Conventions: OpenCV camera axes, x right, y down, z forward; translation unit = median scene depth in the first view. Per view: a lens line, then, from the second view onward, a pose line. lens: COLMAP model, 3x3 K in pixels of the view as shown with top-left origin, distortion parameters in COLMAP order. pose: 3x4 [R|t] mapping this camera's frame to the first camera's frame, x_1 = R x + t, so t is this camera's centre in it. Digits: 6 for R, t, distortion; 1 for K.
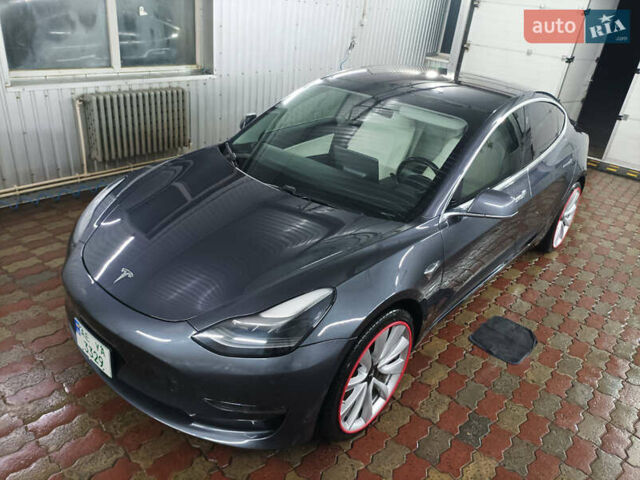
lens RADIAL K [[475.4, 0, 320.0], [0, 475.4, 240.0], [0, 0, 1]] dist [0.009960, 0.002332]
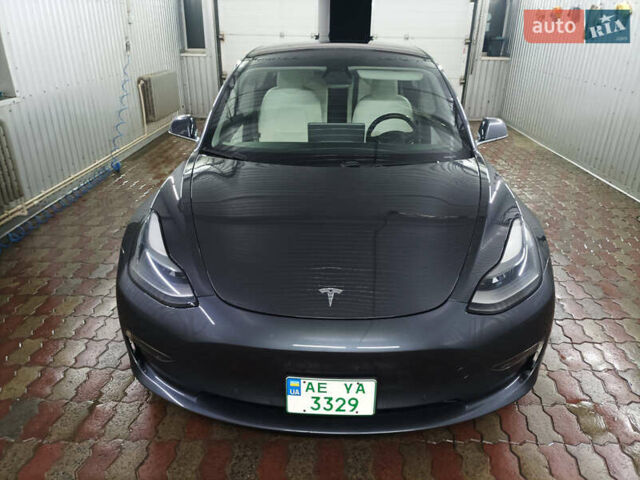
lens RADIAL K [[475.4, 0, 320.0], [0, 475.4, 240.0], [0, 0, 1]] dist [0.009960, 0.002332]
pose [[0.762863, -0.346889, 0.545627, -0.361217], [0.354437, 0.930159, 0.095807, -0.041569], [-0.540754, 0.120302, 0.832534, 0.144933]]
